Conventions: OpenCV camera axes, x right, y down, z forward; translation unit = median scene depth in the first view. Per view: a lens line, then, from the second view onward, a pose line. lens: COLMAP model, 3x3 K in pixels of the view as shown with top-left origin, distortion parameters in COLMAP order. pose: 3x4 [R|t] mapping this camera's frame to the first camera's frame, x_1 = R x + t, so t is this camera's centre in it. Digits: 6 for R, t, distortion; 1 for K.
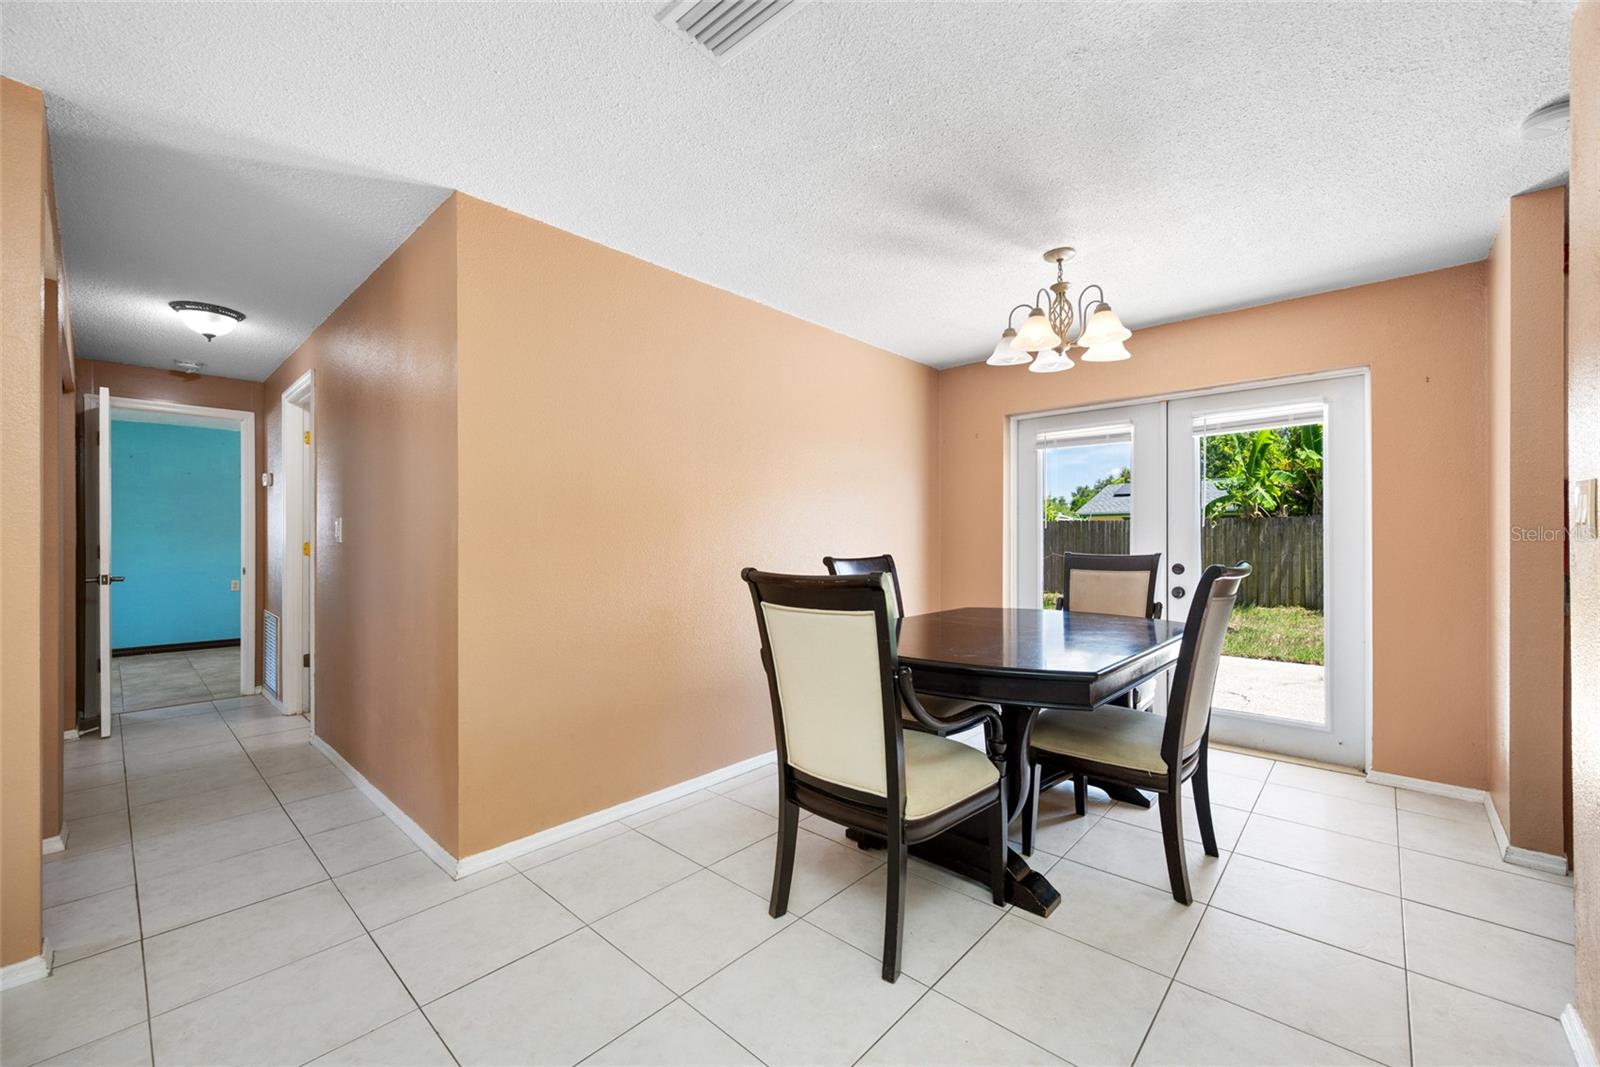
lens RADIAL K [[634.0, 0, 798.5], [0, 634.0, 546.4], [0, 0, 1]] dist [0.002804, 0.000301]
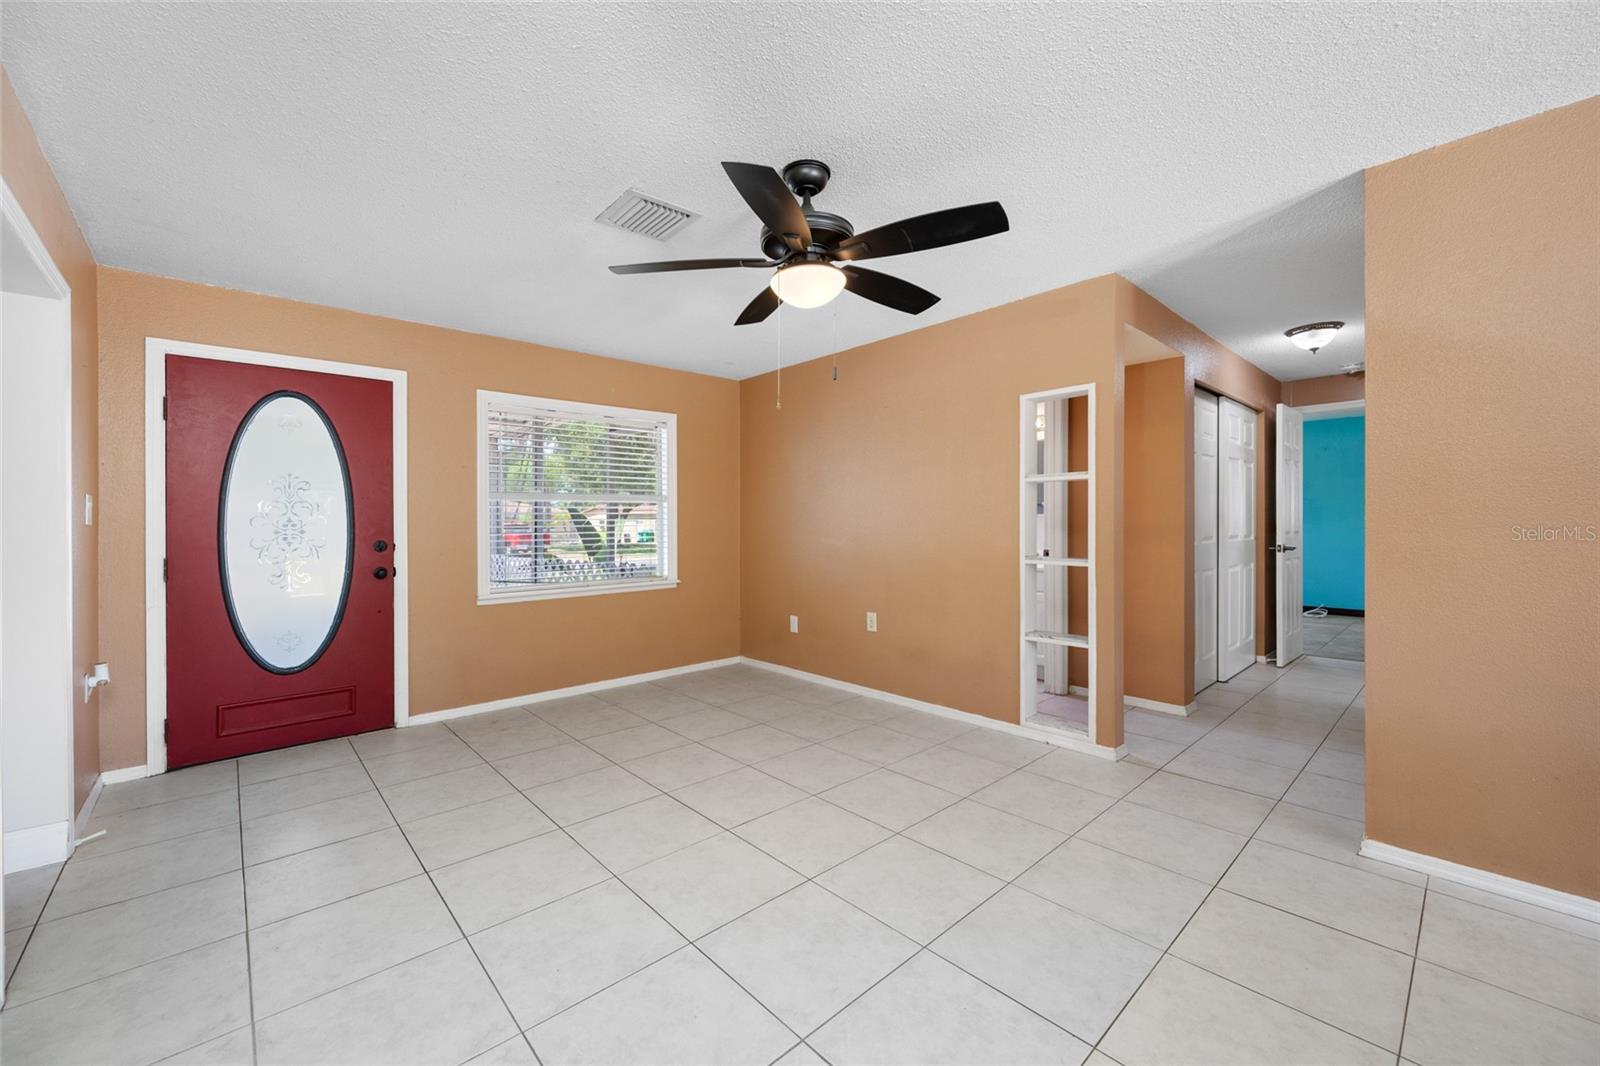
lens RADIAL K [[634.0, 0, 805.1], [0, 634.0, 524.5], [0, 0, 1]] dist [0.002804, 0.000301]
pose [[-0.081845, 0.003053, -0.996640, 0.360893], [-0.000592, 0.999995, 0.003112, -0.002030], [0.996645, 0.000845, -0.081843, 0.138489]]
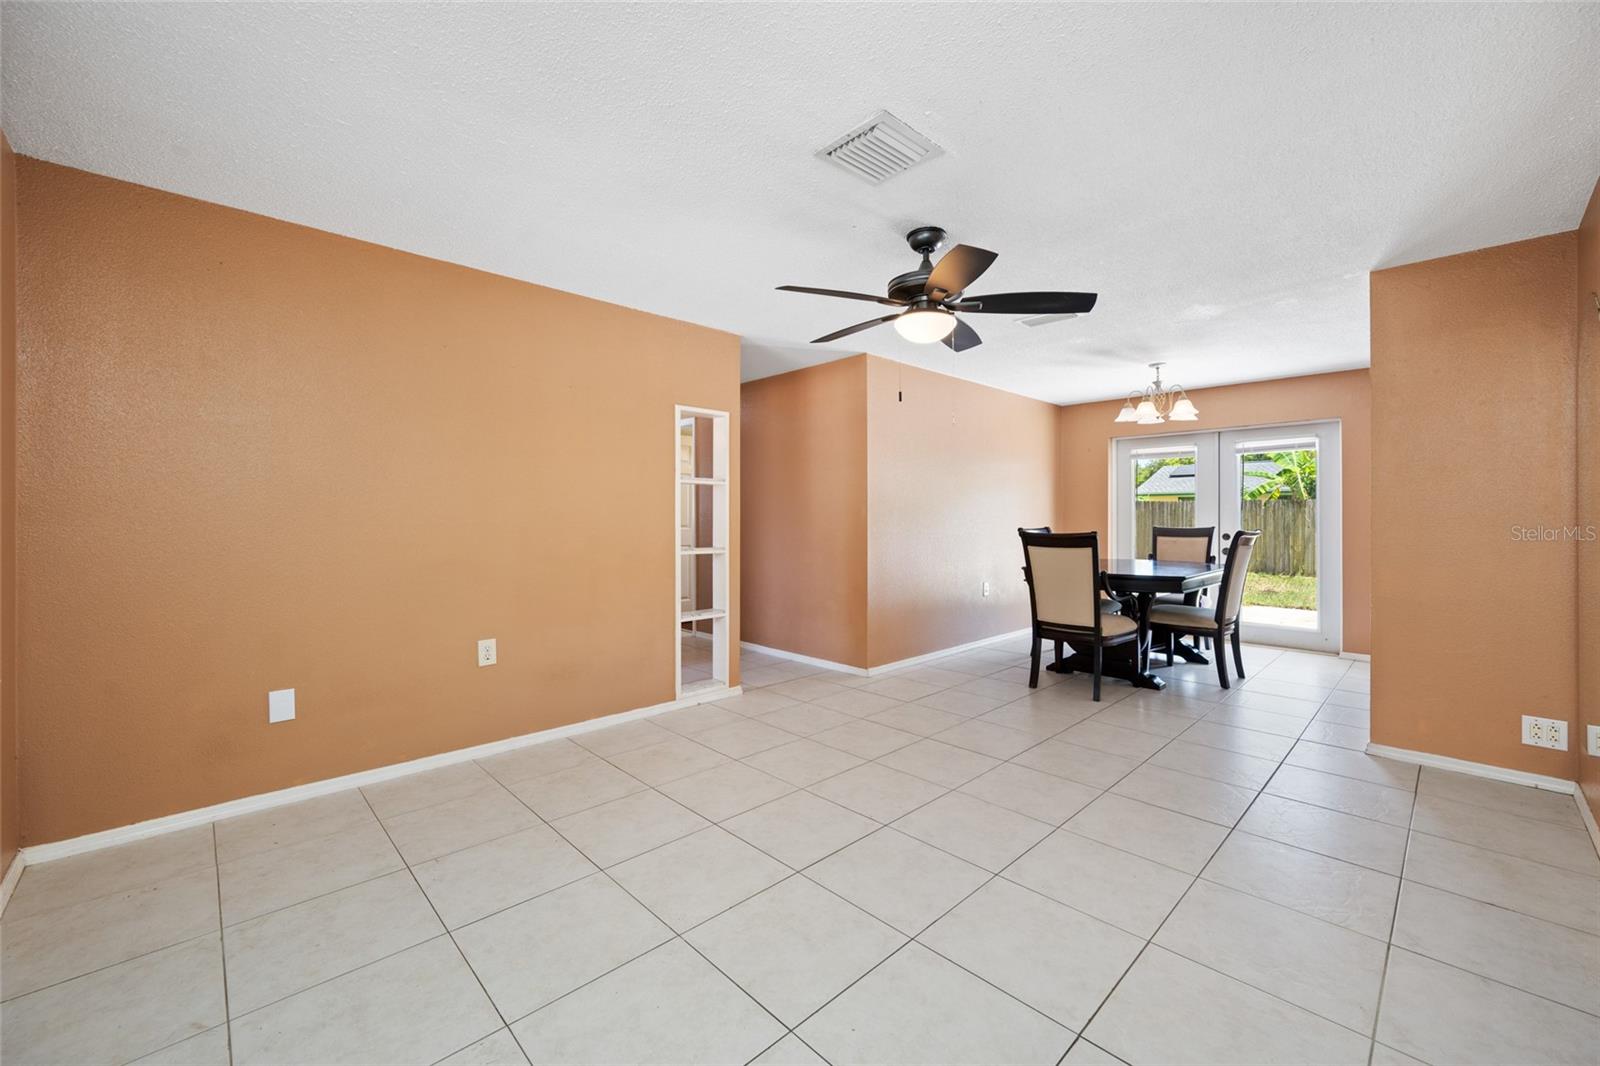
lens RADIAL K [[634.0, 0, 789.7], [0, 634.0, 520.5], [0, 0, 1]] dist [0.002804, 0.000301]
pose [[0.997371, 0.002689, -0.072408, -0.434058], [-0.003051, 0.999983, -0.004891, 0.006563], [0.072394, 0.005099, 0.997363, -0.764907]]
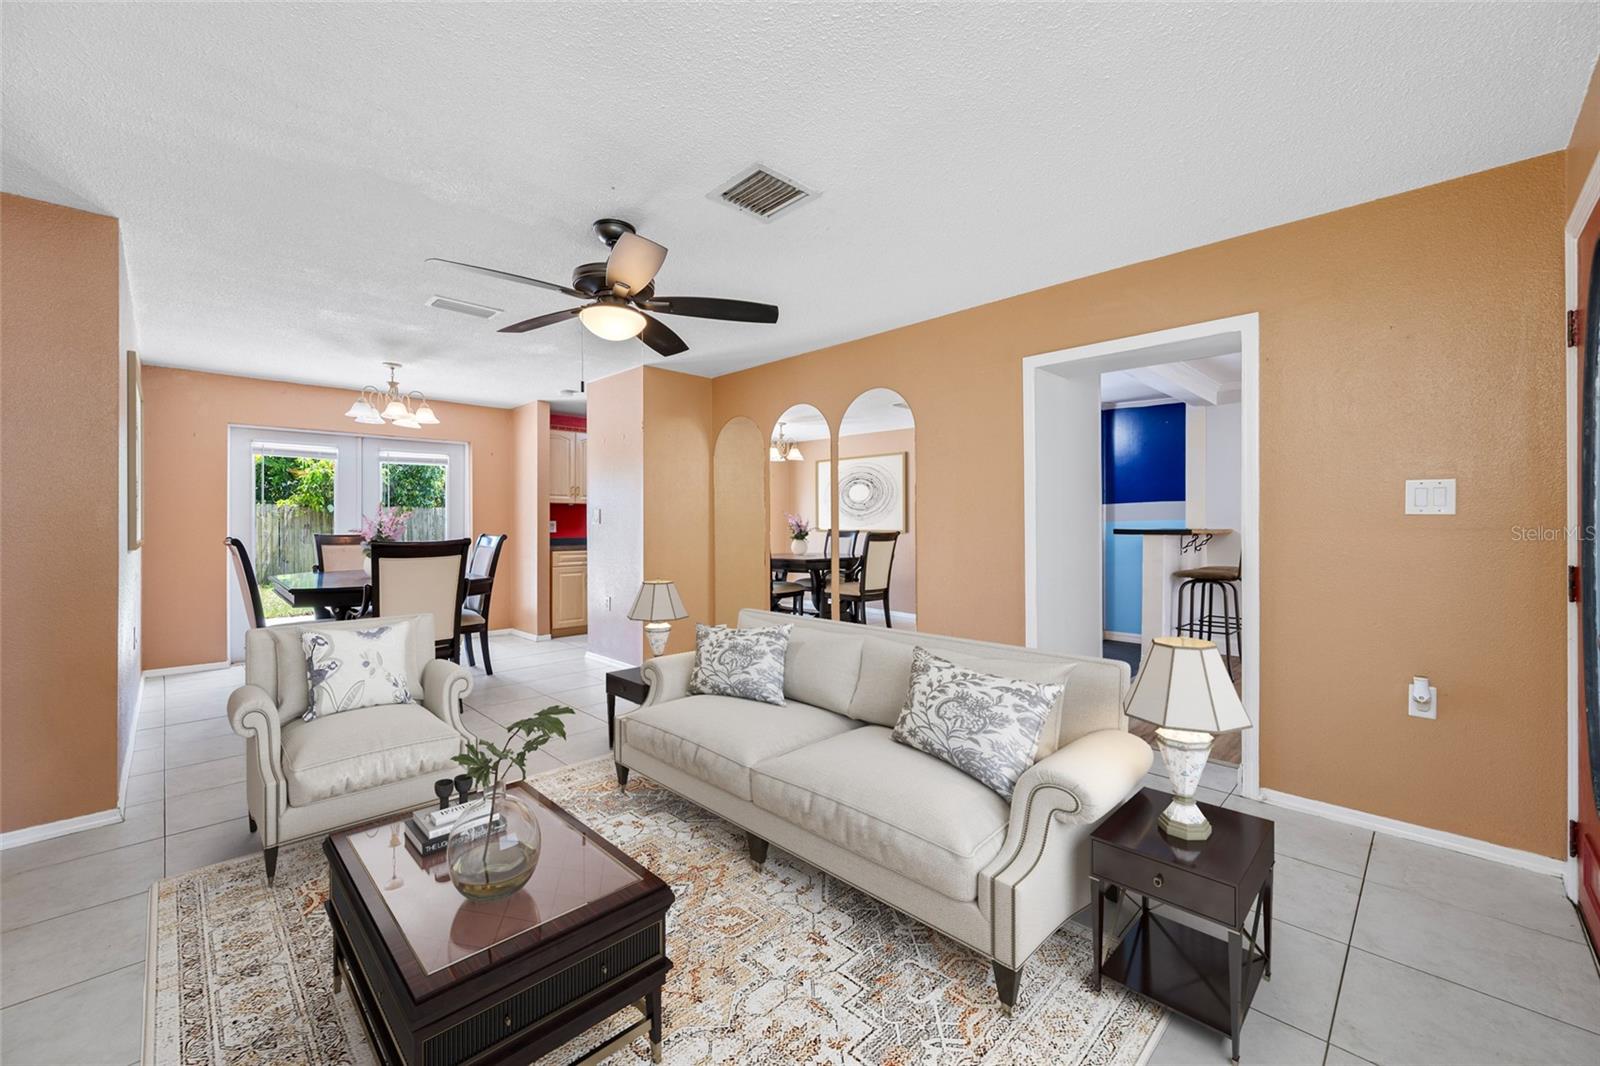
lens RADIAL K [[634.0, 0, 795.8], [0, 634.0, 524.2], [0, 0, 1]] dist [0.002804, 0.000301]
pose [[0.039761, 0.000447, 0.999209, -1.091353], [0.012282, 0.999924, -0.000936, 0.004034], [-0.999134, 0.012310, 0.039753, -0.165766]]
